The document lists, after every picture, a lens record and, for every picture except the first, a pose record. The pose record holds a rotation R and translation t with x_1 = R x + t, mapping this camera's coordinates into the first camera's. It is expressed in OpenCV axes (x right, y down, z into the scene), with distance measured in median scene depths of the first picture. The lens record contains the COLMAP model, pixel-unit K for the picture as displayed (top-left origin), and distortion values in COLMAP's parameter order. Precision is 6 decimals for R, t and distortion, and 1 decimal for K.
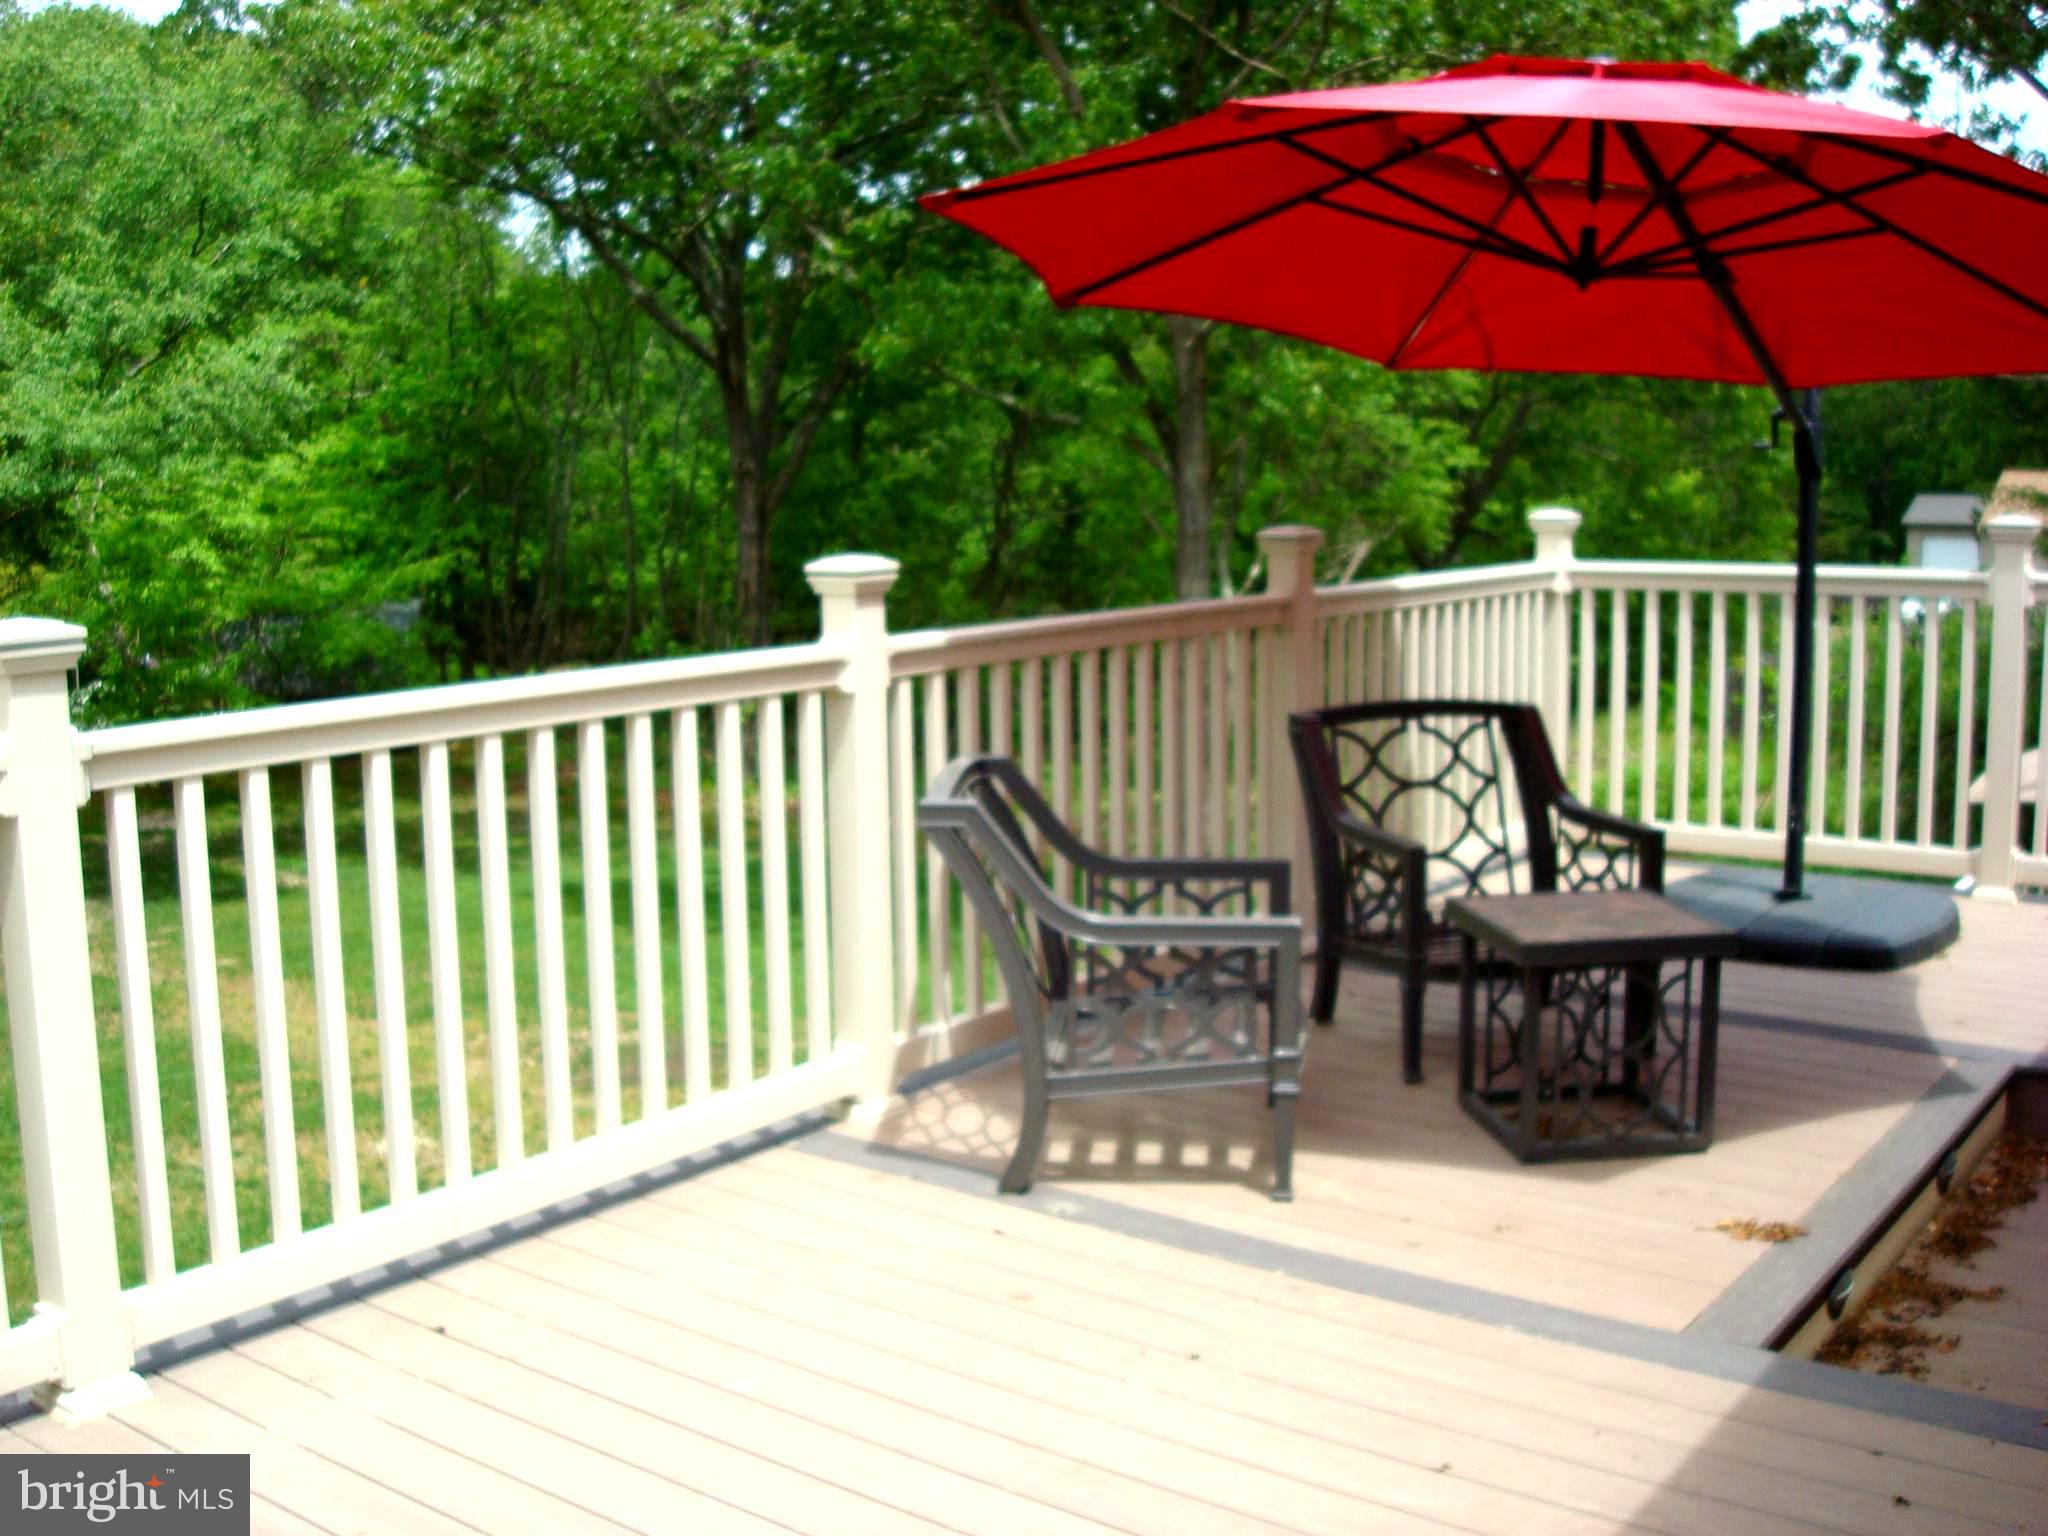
lens RADIAL K [[2126.0, 0, 1024.0], [0, 2126.0, 768.0], [0, 0, 1]] dist [-0.086724, -0.073632]
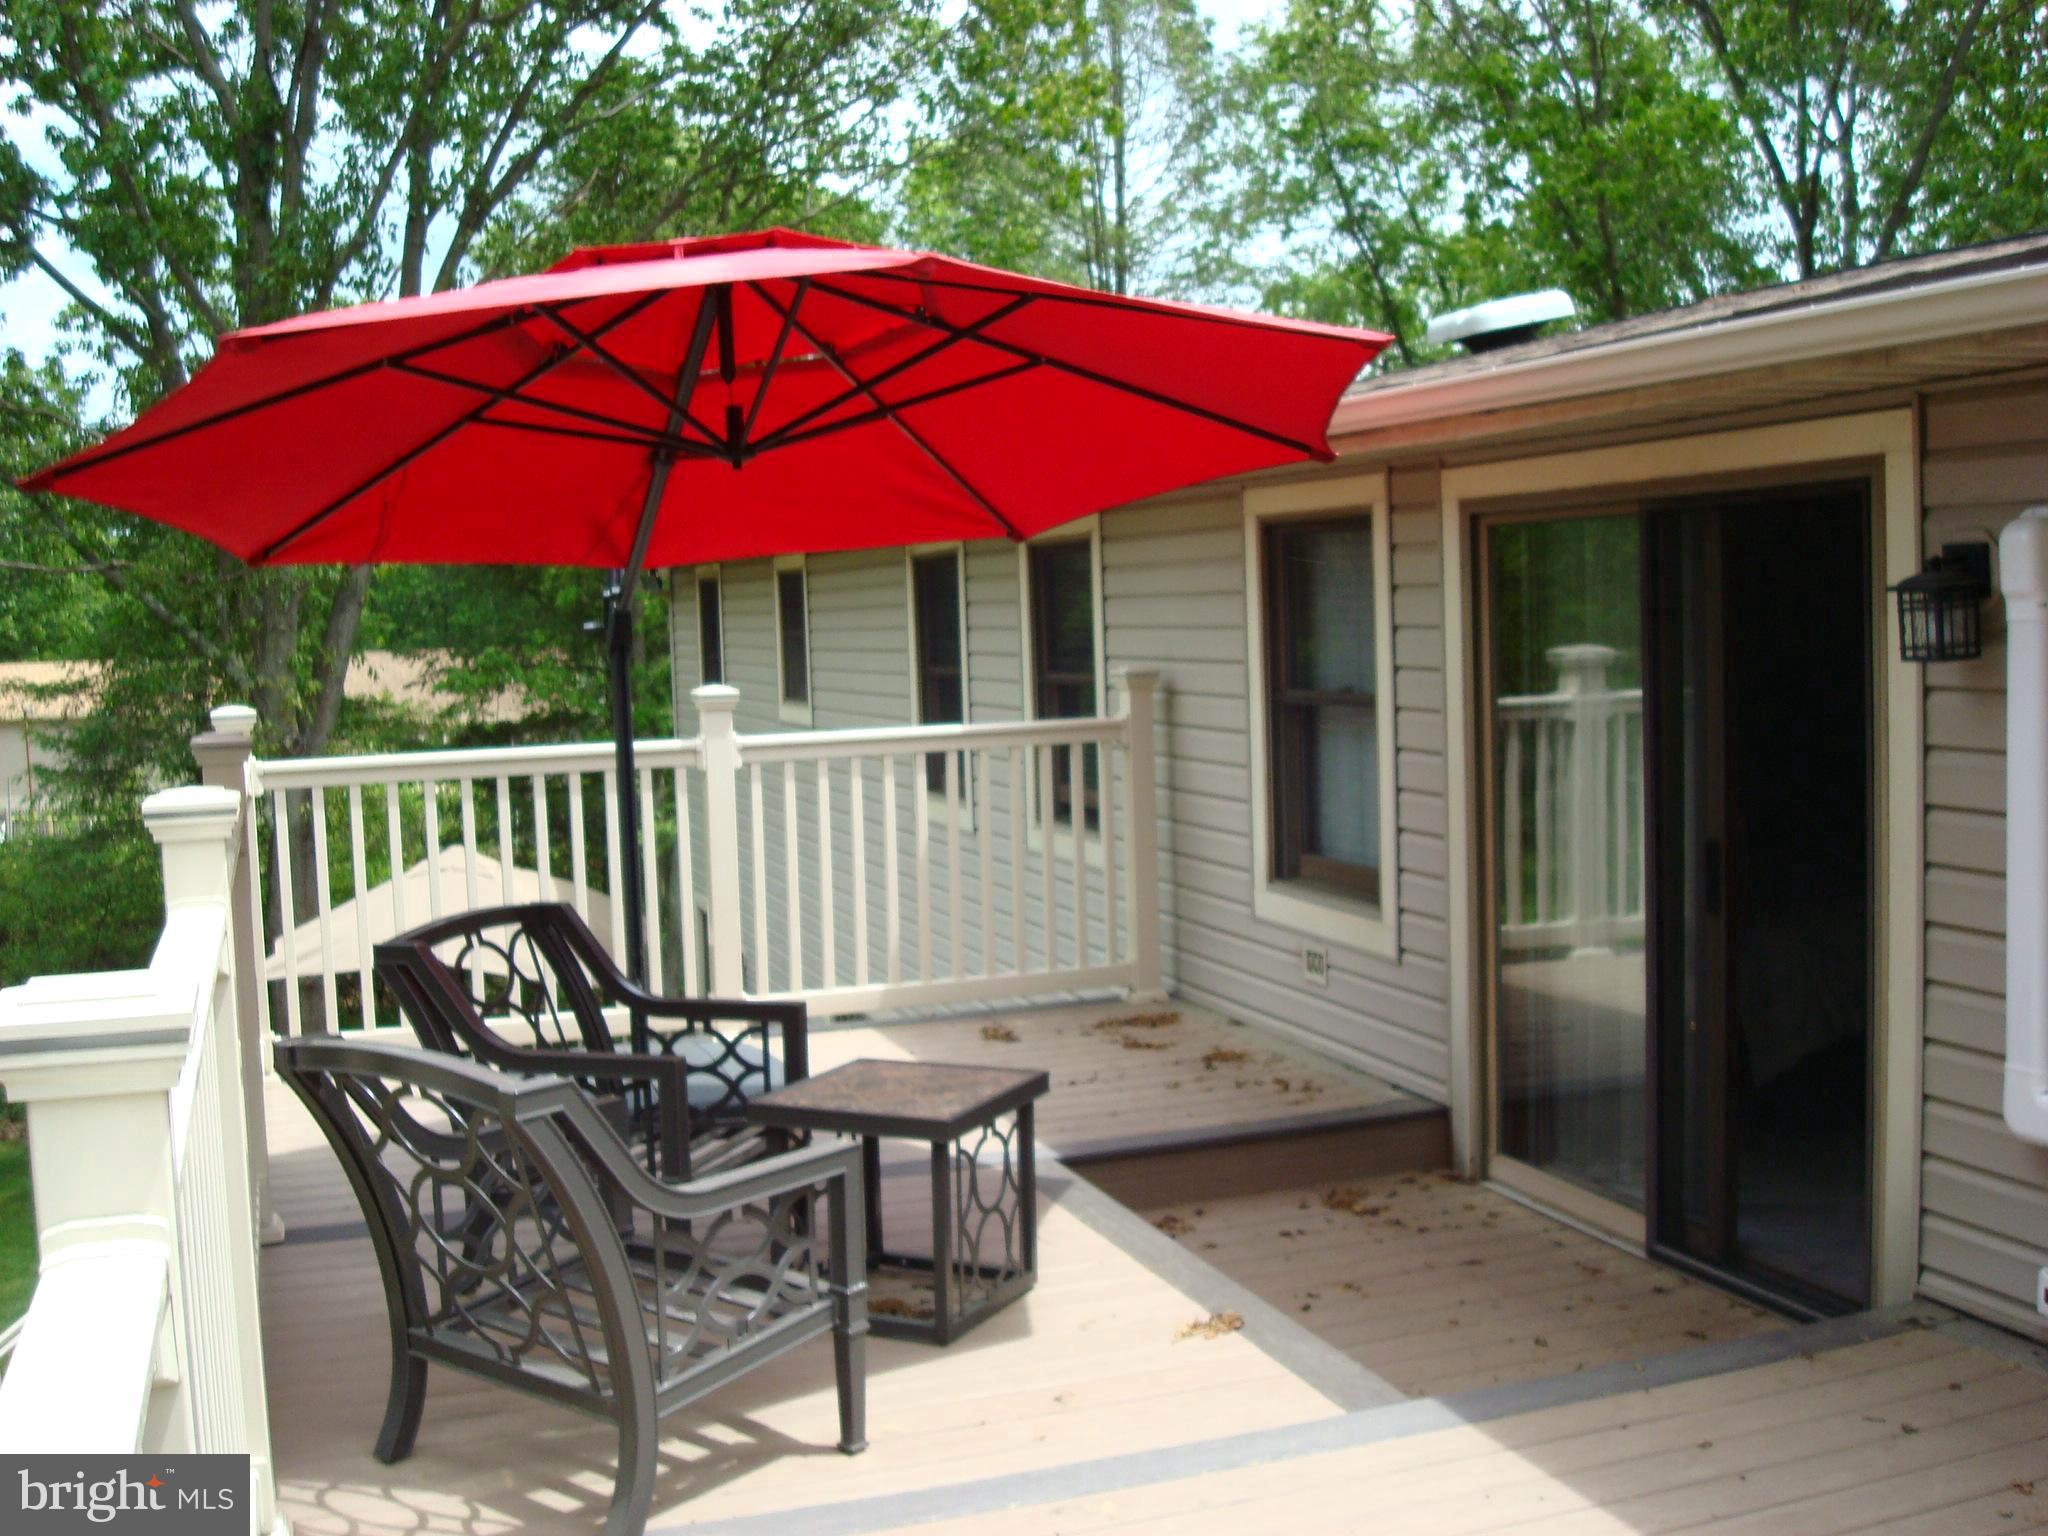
lens RADIAL K [[2126.0, 0, 1024.0], [0, 2126.0, 768.0], [0, 0, 1]] dist [-0.086724, -0.073632]
pose [[0.552576, -0.063276, 0.831057, -0.551834], [0.143542, 0.989440, -0.020107, -0.052801], [-0.821009, 0.130402, 0.555824, 0.404188]]
